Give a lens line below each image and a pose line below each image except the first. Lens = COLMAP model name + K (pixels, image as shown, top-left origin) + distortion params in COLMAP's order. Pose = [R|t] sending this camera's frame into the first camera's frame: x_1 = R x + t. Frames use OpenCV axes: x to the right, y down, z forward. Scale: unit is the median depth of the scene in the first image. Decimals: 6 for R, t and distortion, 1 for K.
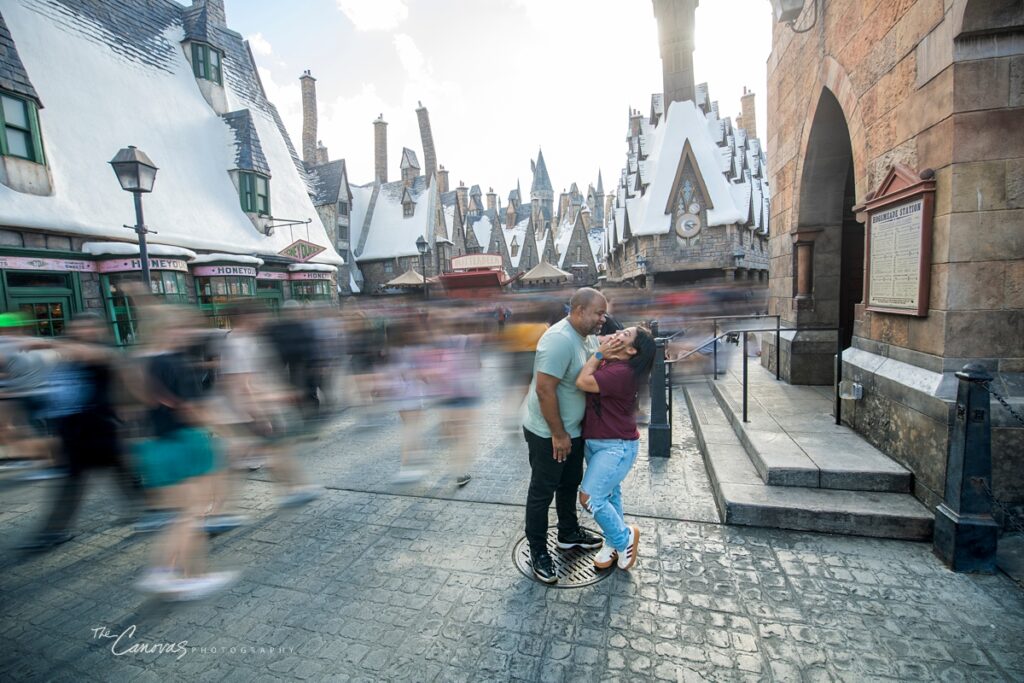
lens RADIAL K [[455.5, 0, 519.1], [0, 455.5, 337.2], [0, 0, 1]] dist [0.002510, -0.010559]
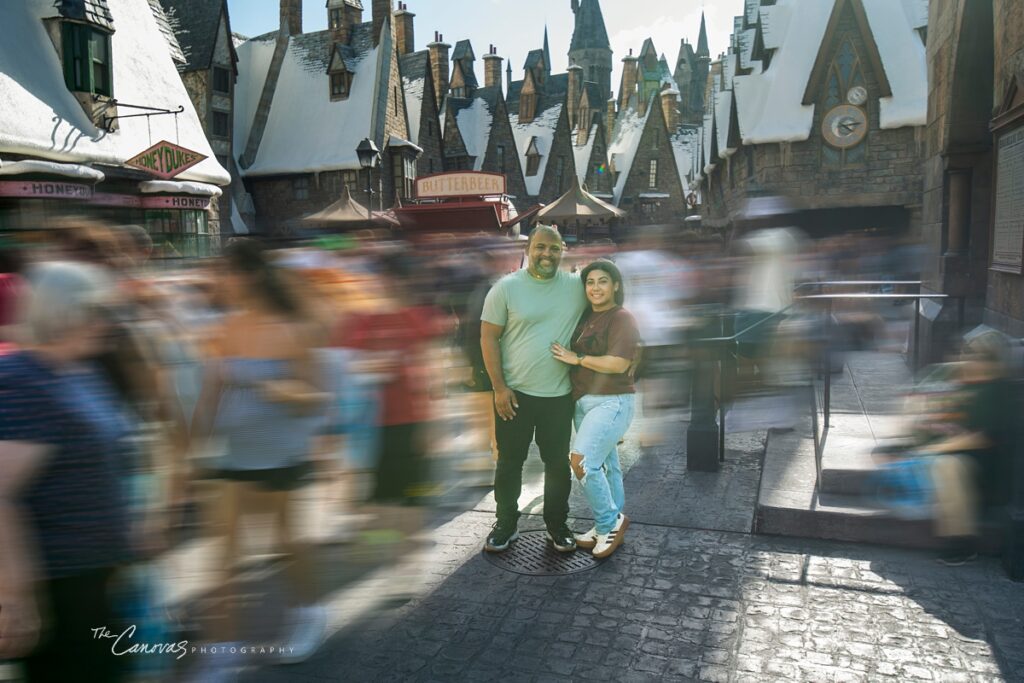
lens RADIAL K [[914.2, 0, 512.0], [0, 914.2, 341.5], [0, 0, 1]] dist [0.057935, 0.002448]
pose [[0.998894, 0.029809, -0.036361, 0.026494], [-0.029530, 0.999530, 0.008189, 0.025824], [0.036588, -0.007106, 0.999305, -0.199963]]
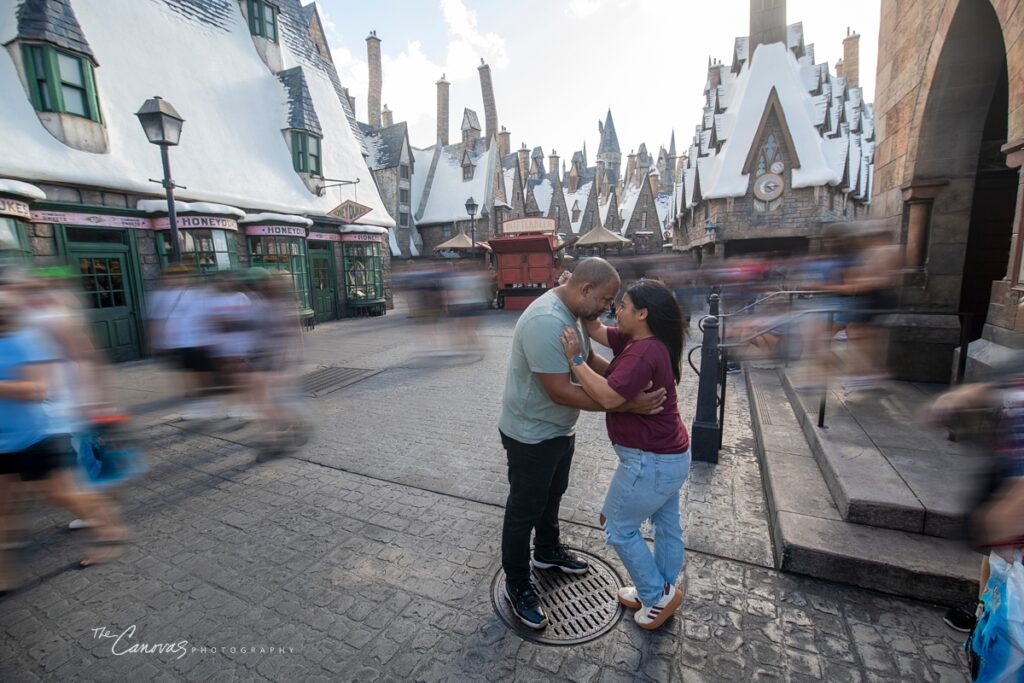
lens RADIAL K [[446.0, 0, 517.9], [0, 446.0, 333.8], [0, 0, 1]] dist [-0.001717, -0.010288]
pose [[0.988664, 0.045376, -0.143127, 0.037506], [-0.035790, 0.996984, 0.068861, -0.003895], [0.145820, -0.062957, 0.987306, 0.080187]]
